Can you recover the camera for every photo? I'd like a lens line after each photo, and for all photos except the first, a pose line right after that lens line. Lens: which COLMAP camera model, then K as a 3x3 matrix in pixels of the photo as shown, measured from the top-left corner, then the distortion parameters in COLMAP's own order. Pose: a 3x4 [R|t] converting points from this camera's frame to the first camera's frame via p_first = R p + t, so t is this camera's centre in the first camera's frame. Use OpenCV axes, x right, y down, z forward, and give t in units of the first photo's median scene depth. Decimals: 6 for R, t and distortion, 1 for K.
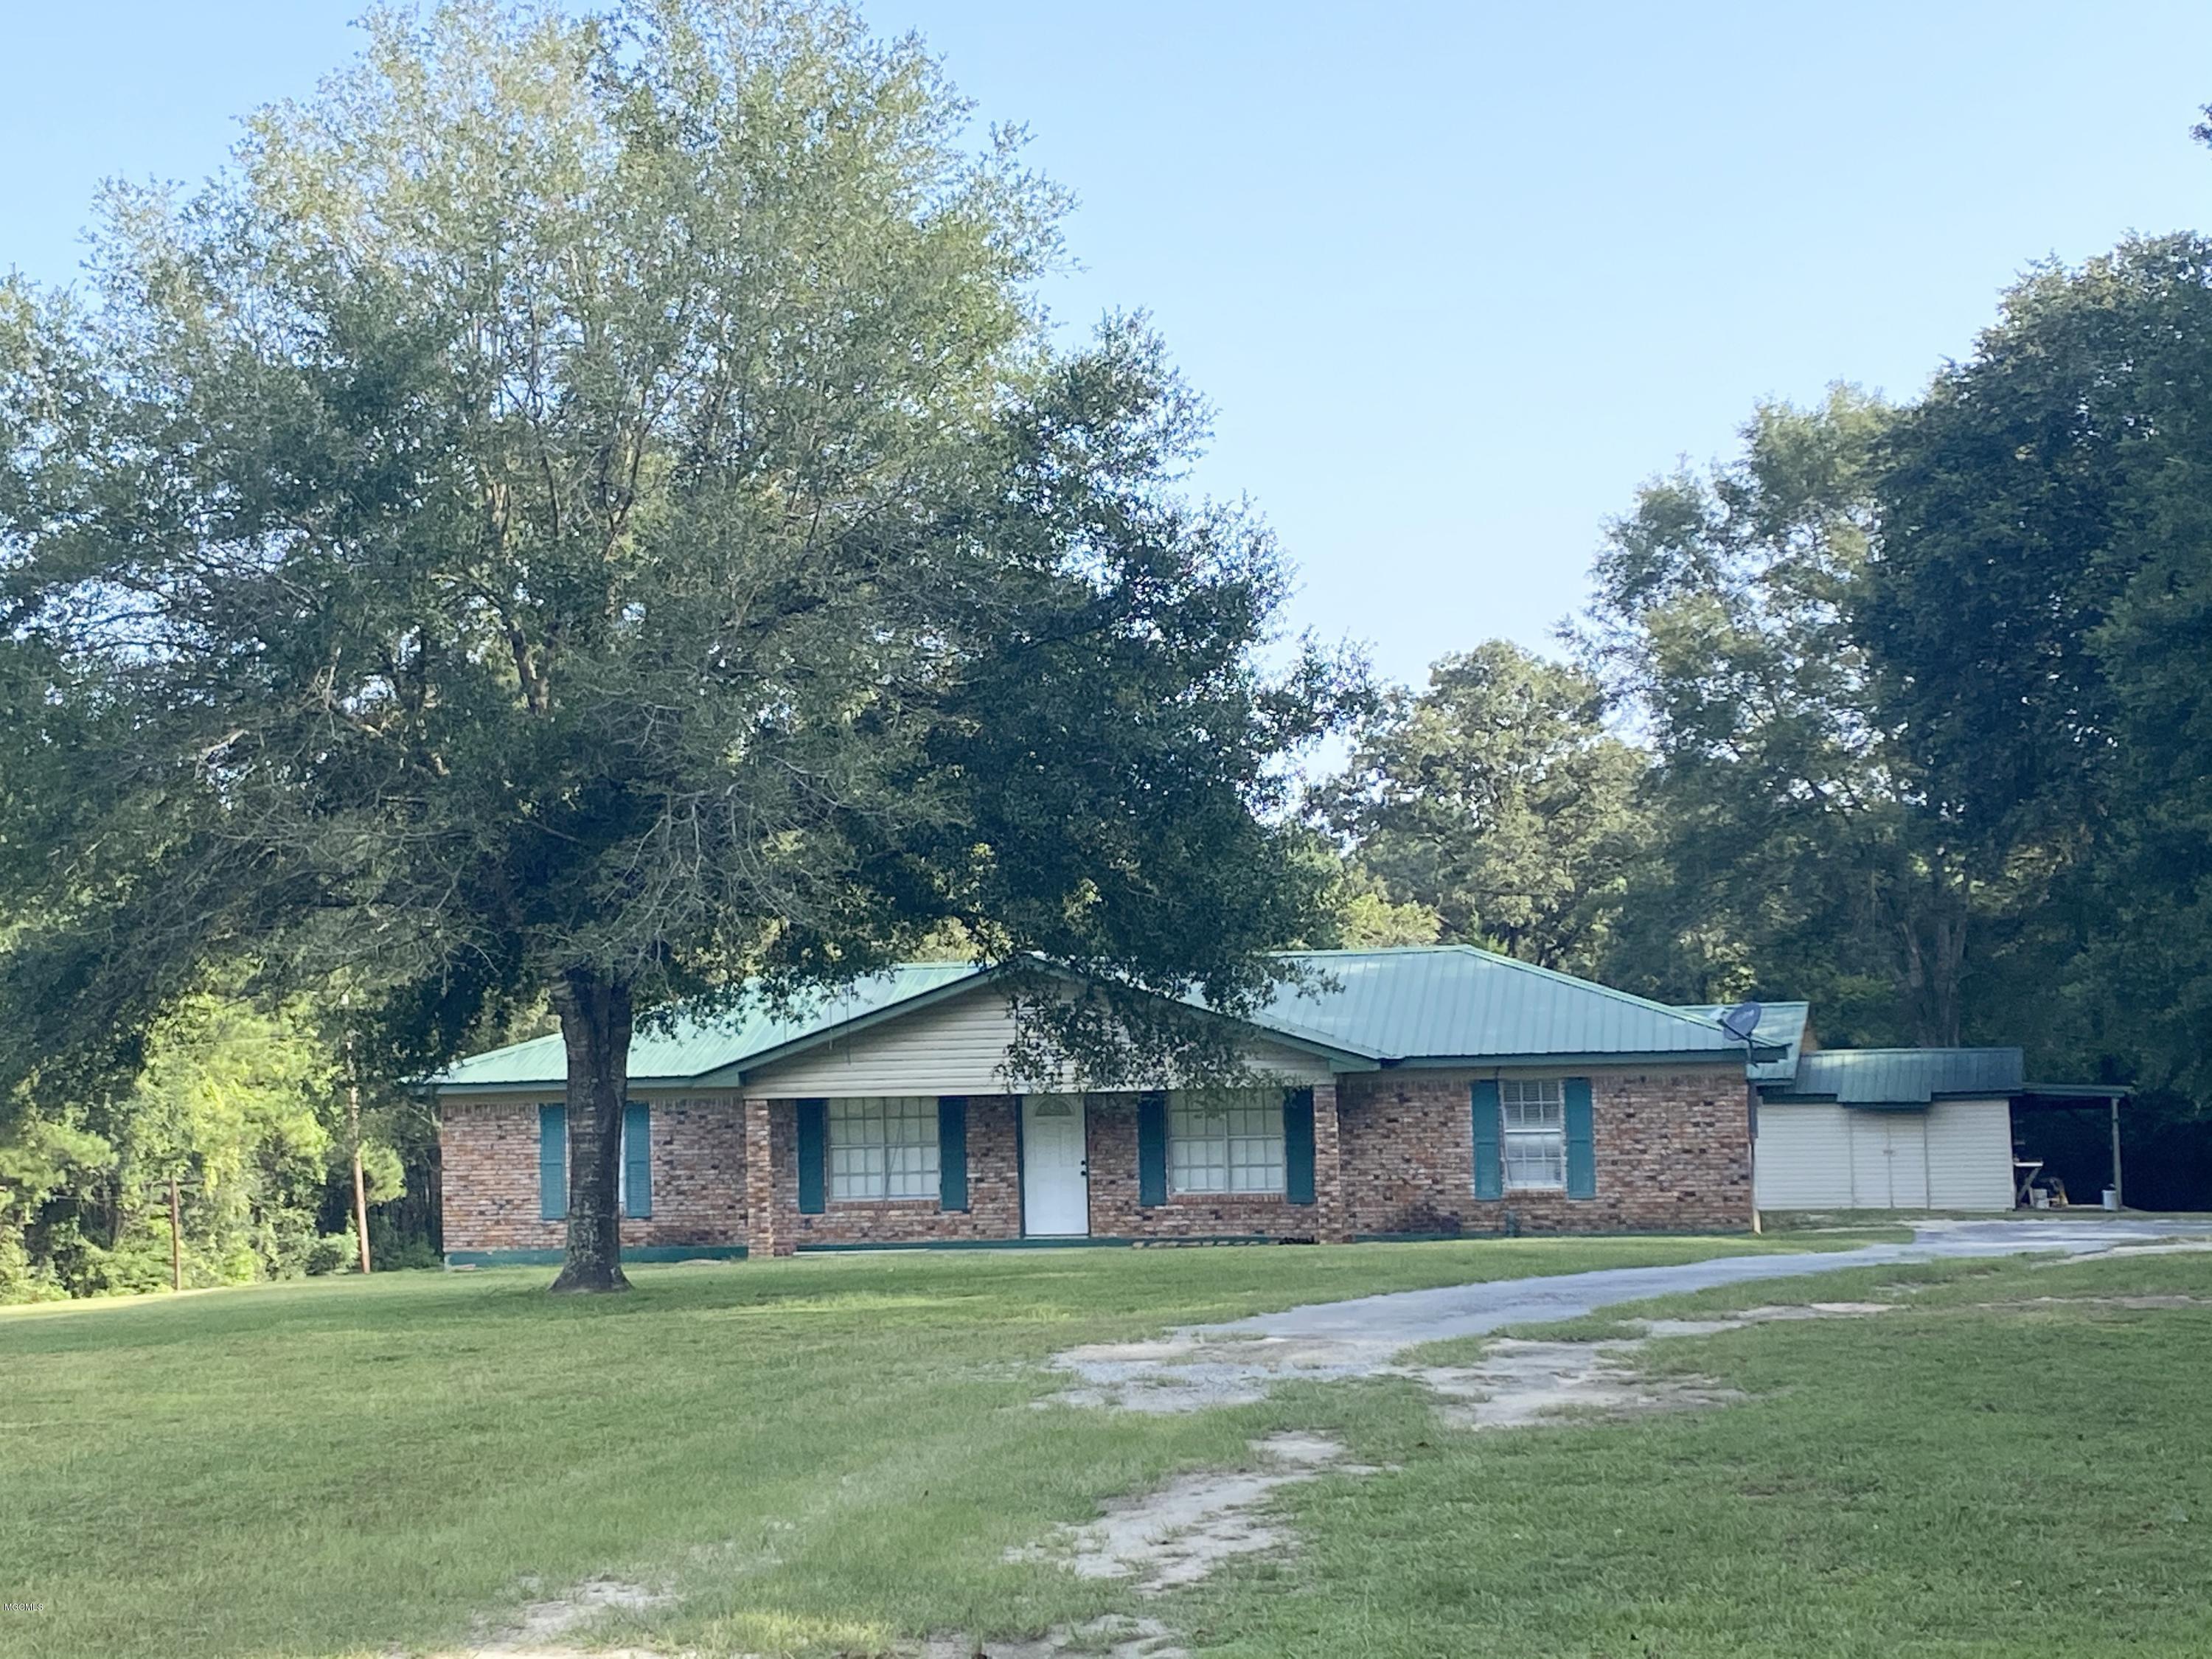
lens RADIAL K [[4406.9, 0, 1106.0], [0, 4406.9, 829.5], [0, 0, 1]] dist [0.194609, -0.165211]
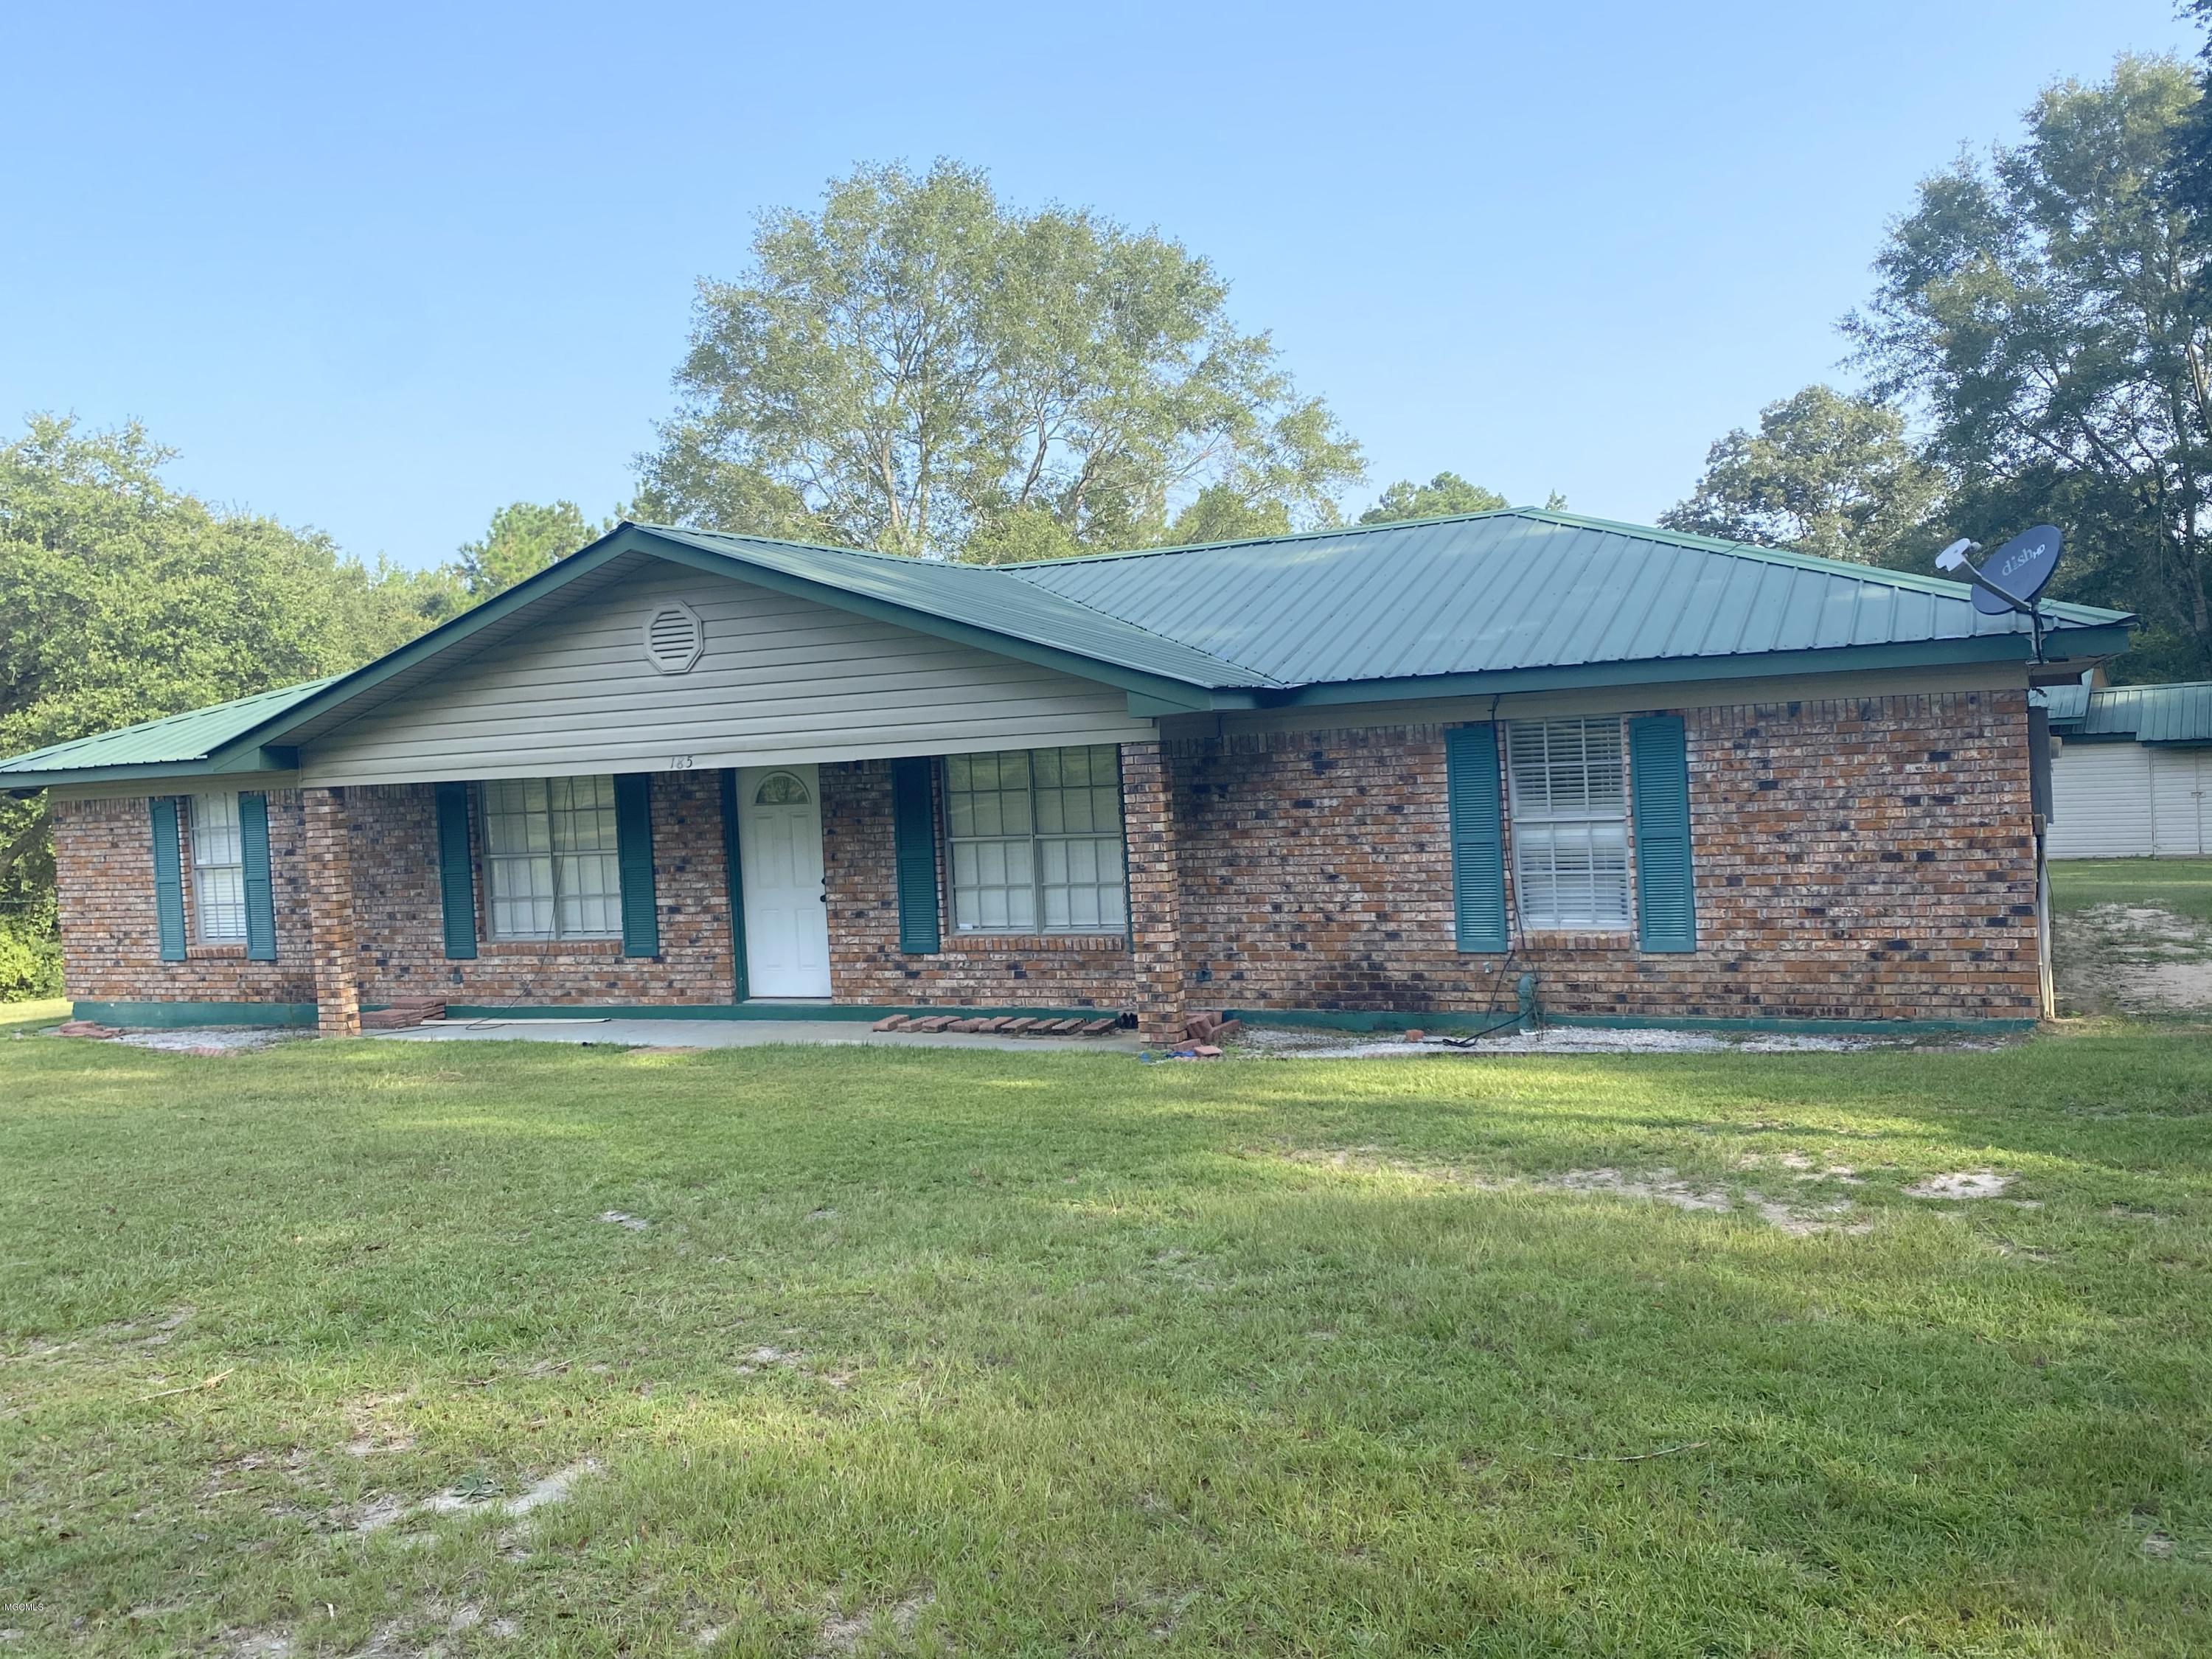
lens RADIAL K [[1914.3, 0, 1106.0], [0, 1914.3, 829.5], [0, 0, 1]] dist [0.006315, 0.004158]
pose [[0.953552, -0.014263, -0.300890, 0.110508], [0.044114, 0.994721, 0.092647, 0.045922], [0.297981, -0.101617, 0.949148, 0.762945]]
